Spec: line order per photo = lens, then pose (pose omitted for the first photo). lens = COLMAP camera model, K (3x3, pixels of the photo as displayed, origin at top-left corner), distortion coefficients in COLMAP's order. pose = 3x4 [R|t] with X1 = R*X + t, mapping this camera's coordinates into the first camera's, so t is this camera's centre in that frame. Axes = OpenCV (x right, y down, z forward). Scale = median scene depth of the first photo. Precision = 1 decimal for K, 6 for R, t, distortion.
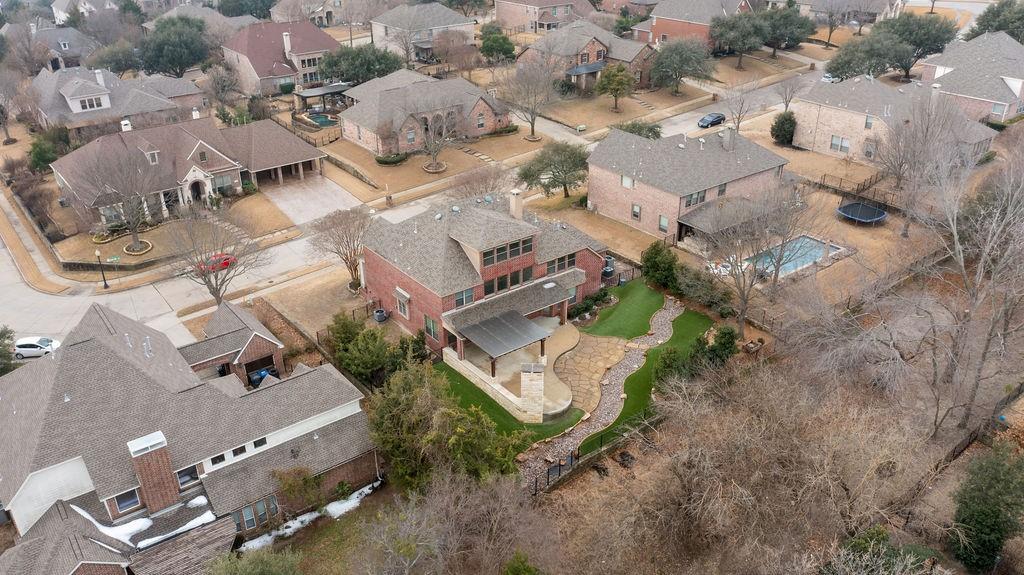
lens RADIAL K [[827.5, 0, 512.0], [0, 827.5, 287.5], [0, 0, 1]] dist [-0.027429, 0.001107]
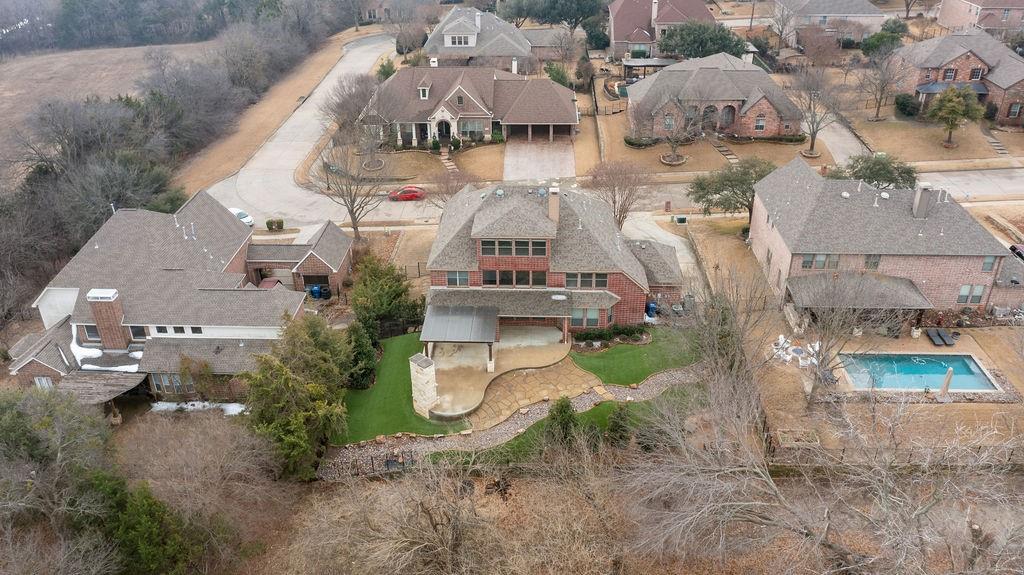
lens RADIAL K [[827.5, 0, 512.0], [0, 827.5, 287.5], [0, 0, 1]] dist [-0.027429, 0.001107]
pose [[0.761201, 0.309415, -0.569943, 0.515290], [-0.286753, 0.948848, 0.132138, -0.117032], [0.581675, 0.062849, 0.810990, 0.212986]]
